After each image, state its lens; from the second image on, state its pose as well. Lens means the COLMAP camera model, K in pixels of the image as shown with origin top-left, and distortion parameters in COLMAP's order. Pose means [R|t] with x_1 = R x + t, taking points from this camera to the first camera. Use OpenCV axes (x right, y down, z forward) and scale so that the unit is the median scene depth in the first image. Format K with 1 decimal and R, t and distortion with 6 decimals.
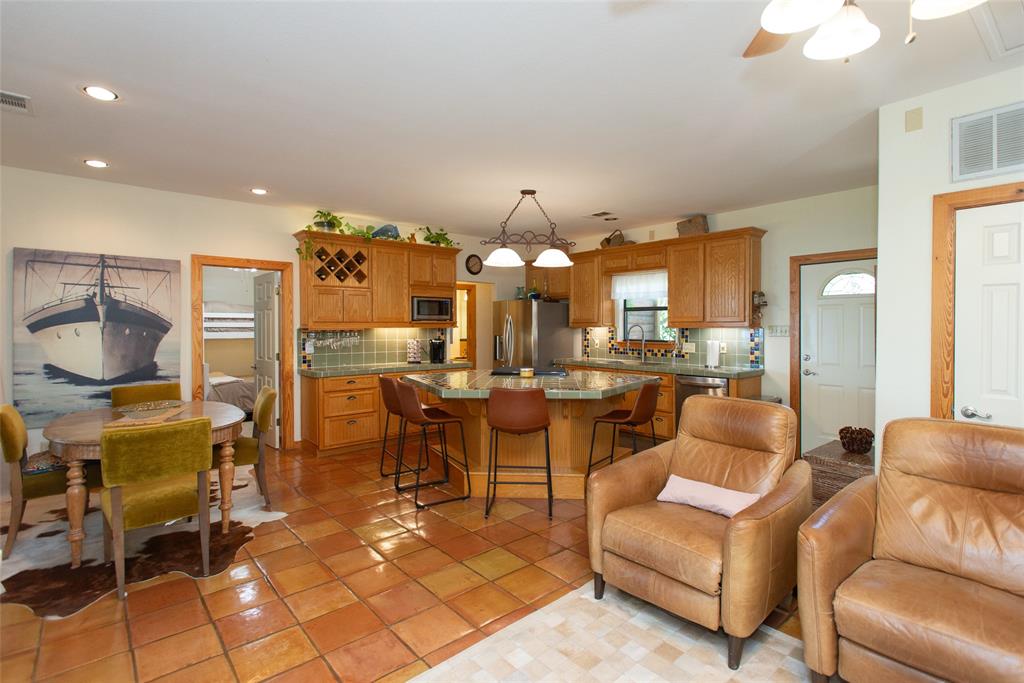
lens RADIAL K [[477.0, 0, 516.9], [0, 477.0, 336.5], [0, 0, 1]] dist [-0.012877, 0.000192]
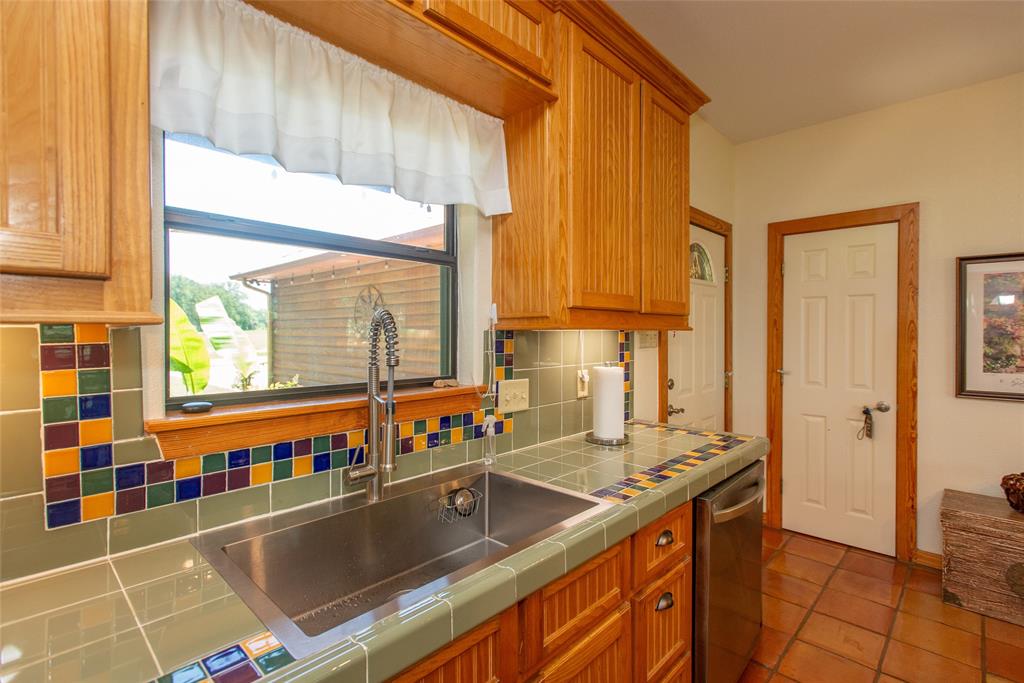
lens RADIAL K [[477.0, 0, 516.9], [0, 477.0, 336.5], [0, 0, 1]] dist [-0.012877, 0.000192]
pose [[-0.164952, -0.013668, 0.986207, 0.092387], [0.006369, 0.999868, 0.014923, -0.030850], [-0.986281, 0.008743, -0.164844, 1.676410]]
